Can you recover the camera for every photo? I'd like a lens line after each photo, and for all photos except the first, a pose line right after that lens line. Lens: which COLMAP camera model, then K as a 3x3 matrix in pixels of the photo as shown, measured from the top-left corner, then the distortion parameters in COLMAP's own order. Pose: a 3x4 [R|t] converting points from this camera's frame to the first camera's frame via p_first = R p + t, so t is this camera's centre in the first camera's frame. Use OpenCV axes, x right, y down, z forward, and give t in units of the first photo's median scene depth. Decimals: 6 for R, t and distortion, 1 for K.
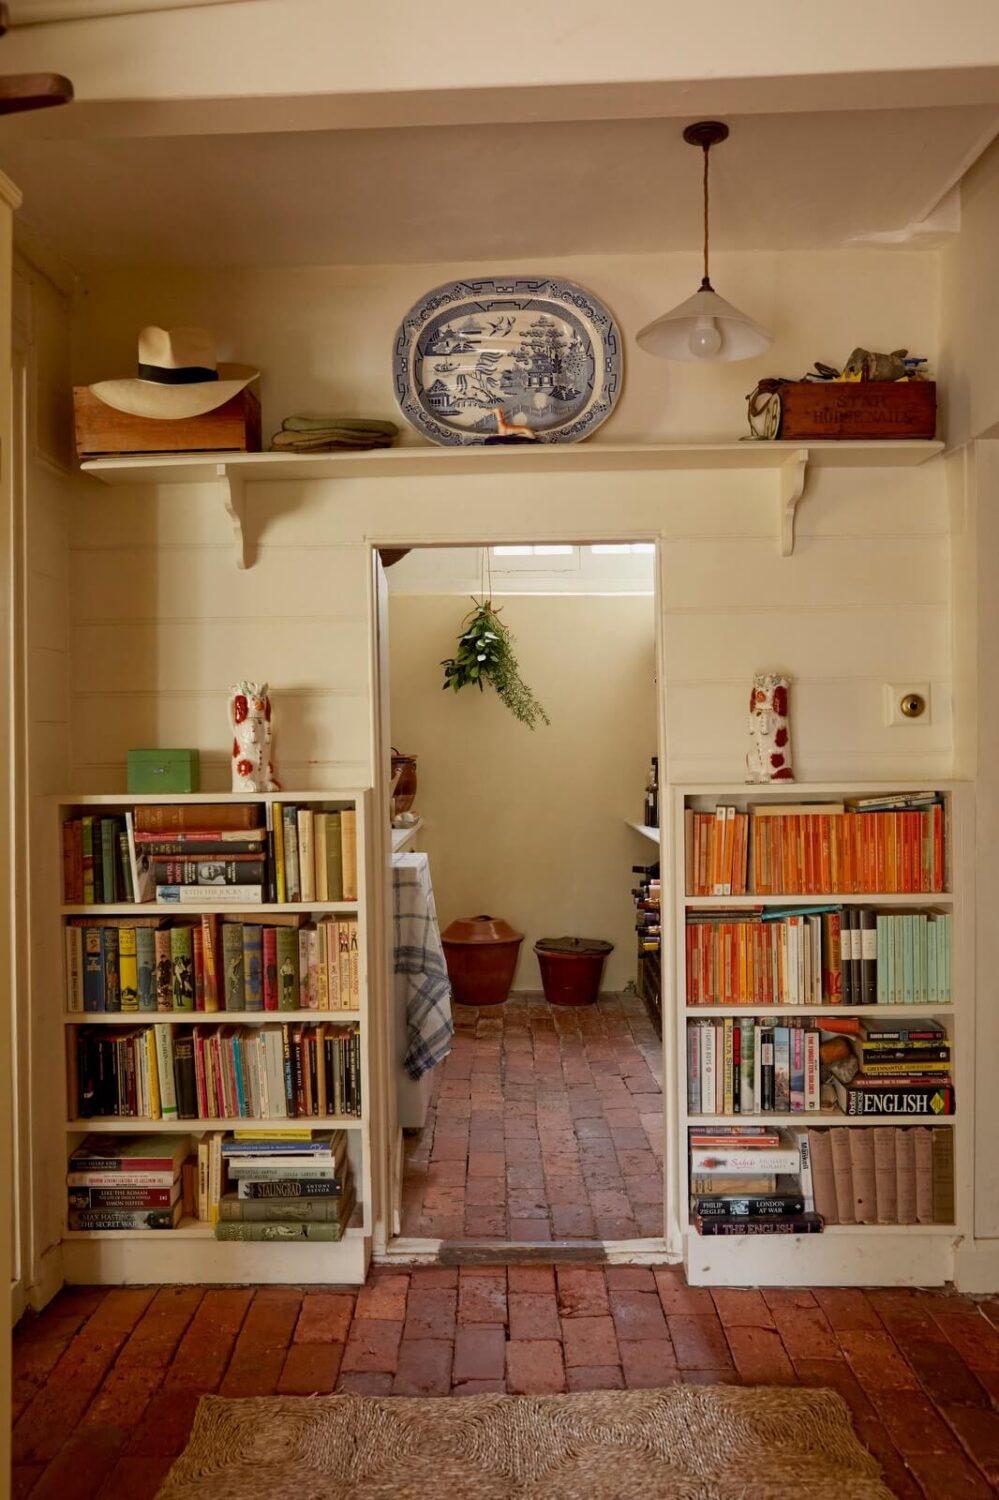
lens RADIAL K [[1328.3, 0, 499.4], [0, 1328.3, 749.8], [0, 0, 1]] dist [-0.009500, 0.010317]
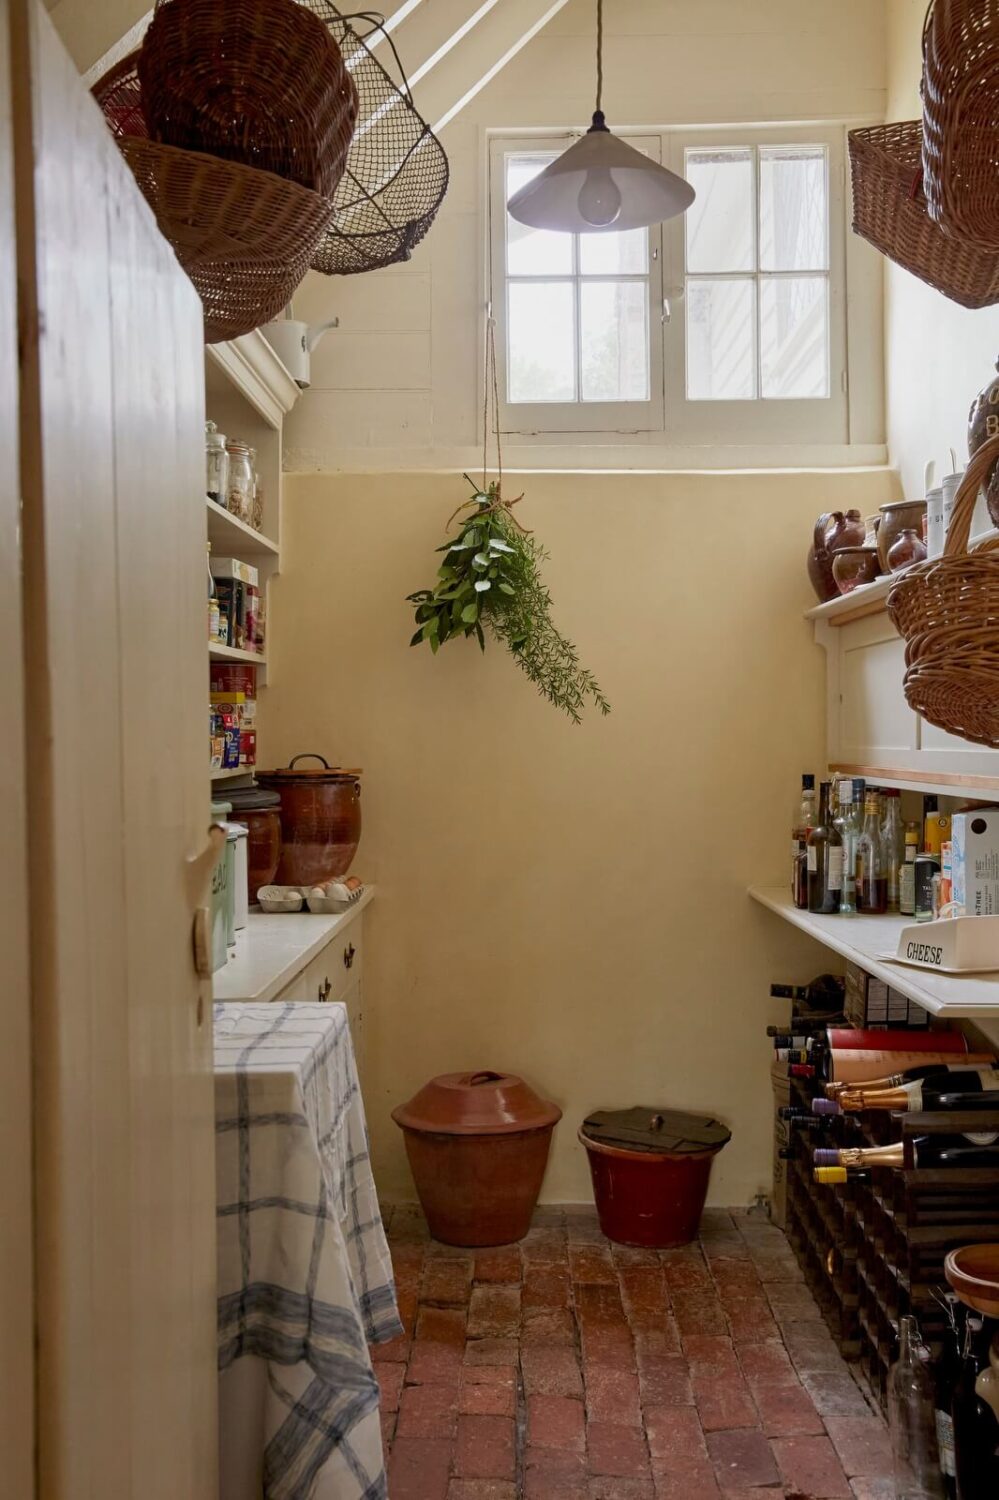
lens RADIAL K [[1328.3, 0, 498.2], [0, 1328.3, 747.9], [0, 0, 1]] dist [-0.009500, 0.010317]
pose [[0.999867, 0.003062, -0.016001, 0.001520], [-0.003113, 0.999990, -0.003158, -0.003048], [0.015991, 0.003207, 0.999867, 0.476005]]
